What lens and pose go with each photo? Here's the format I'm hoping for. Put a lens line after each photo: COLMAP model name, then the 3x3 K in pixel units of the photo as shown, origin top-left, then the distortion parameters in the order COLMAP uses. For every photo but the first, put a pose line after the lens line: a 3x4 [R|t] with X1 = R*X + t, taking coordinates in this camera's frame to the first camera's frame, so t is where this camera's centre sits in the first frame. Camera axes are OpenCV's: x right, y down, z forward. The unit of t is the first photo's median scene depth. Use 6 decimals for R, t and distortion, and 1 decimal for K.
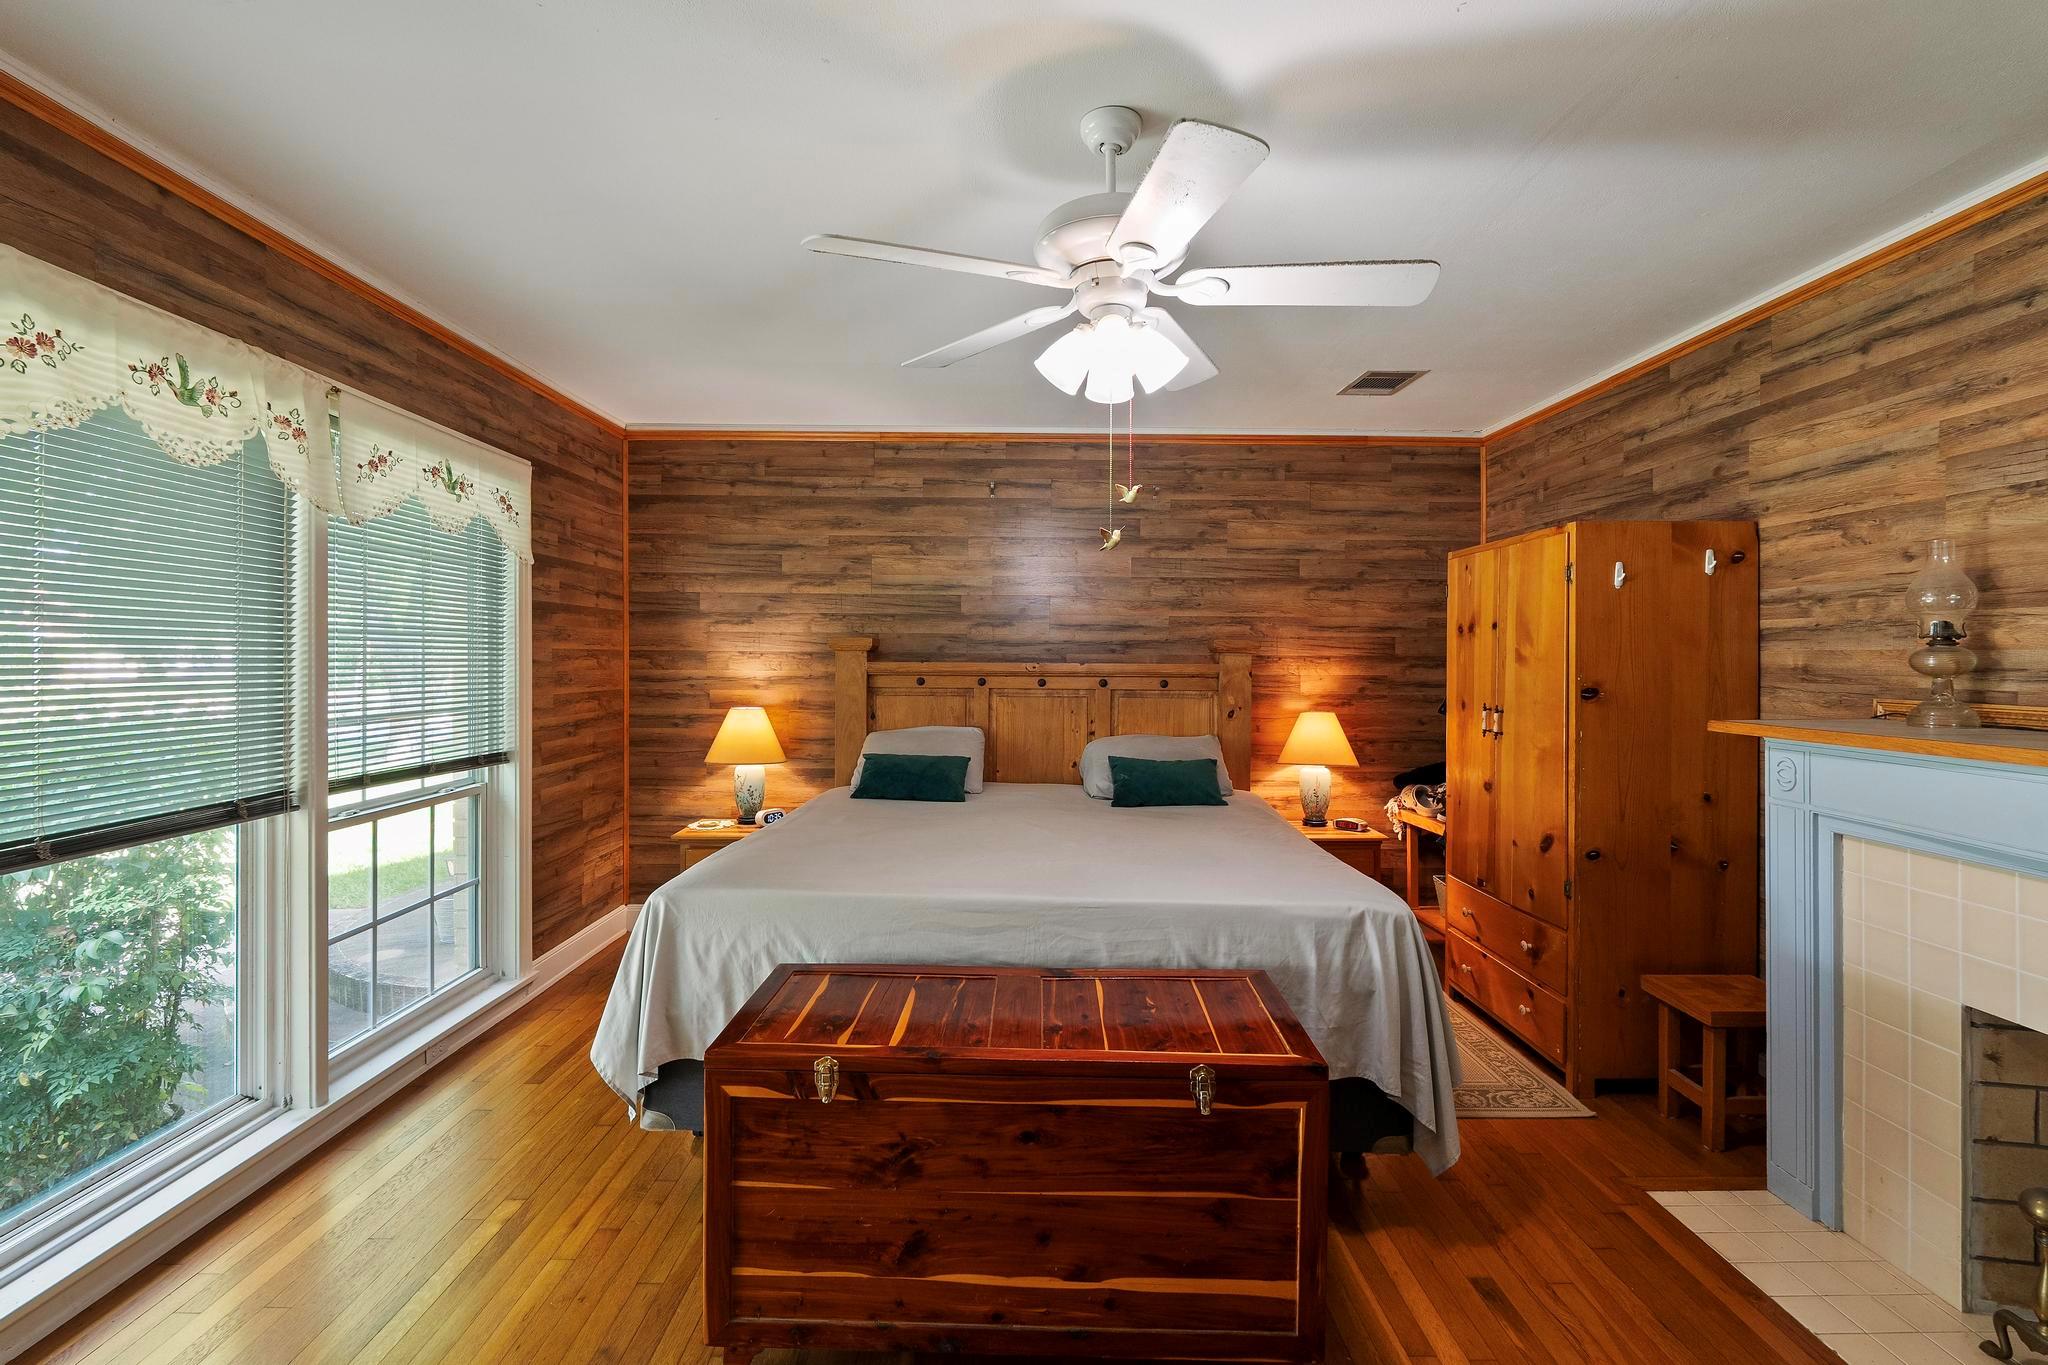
lens RADIAL K [[925.8, 0, 1021.4], [0, 925.8, 654.3], [0, 0, 1]] dist [-0.001417, -0.000089]
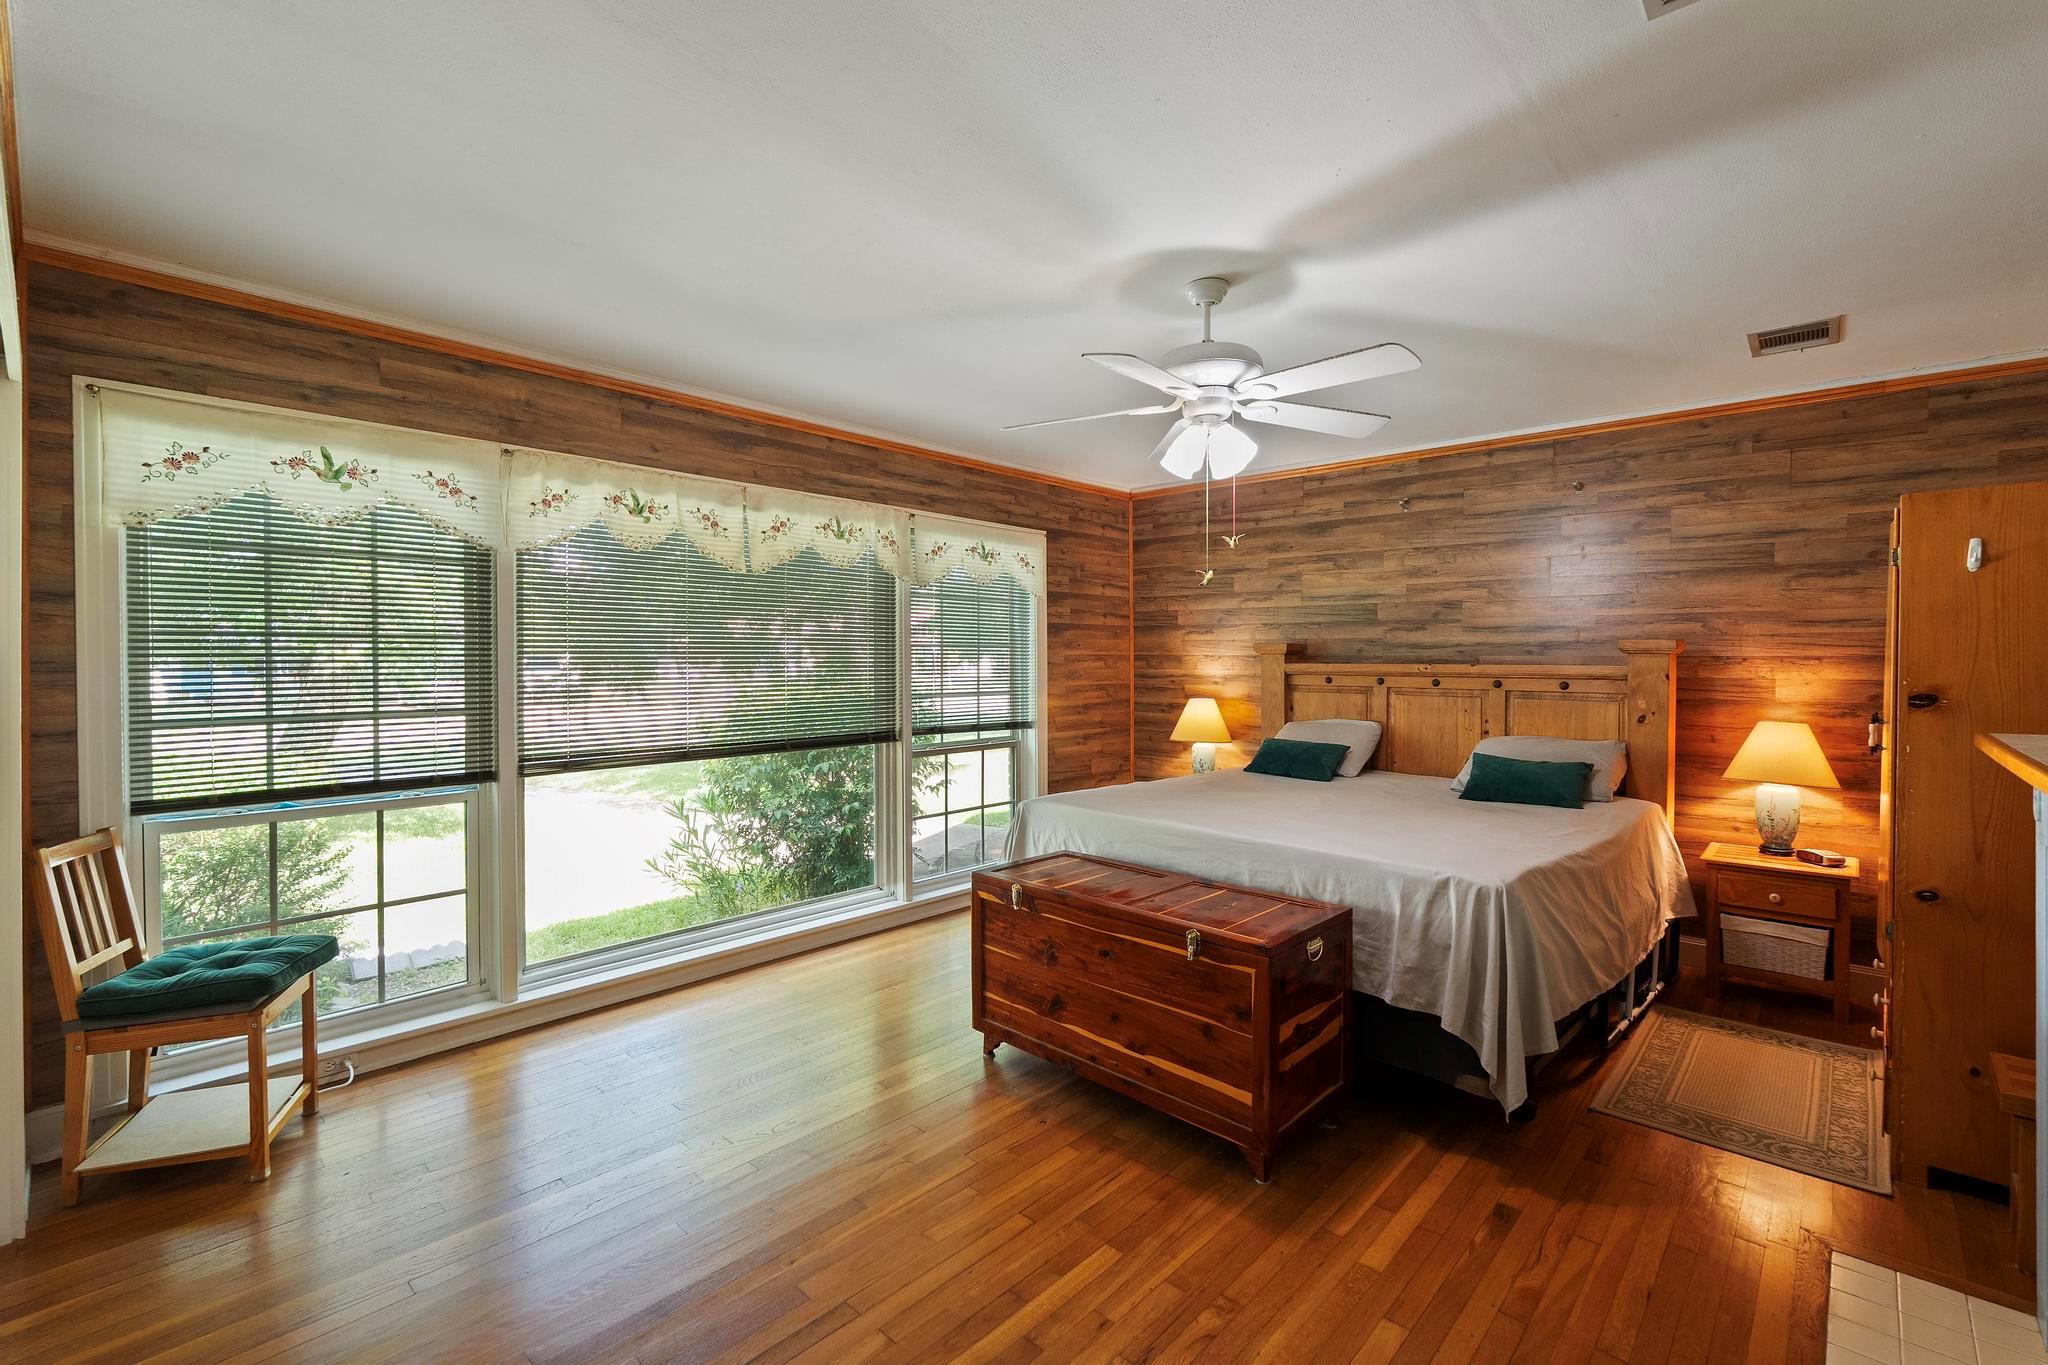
lens RADIAL K [[888.9, 0, 969.5], [0, 888.9, 665.1], [0, 0, 1]] dist [-0.001404, 0.000019]
pose [[0.706395, 0.001390, -0.707816, 0.362352], [0.005164, 0.999961, 0.007117, 0.000130], [0.707799, -0.008683, 0.706361, -0.104805]]
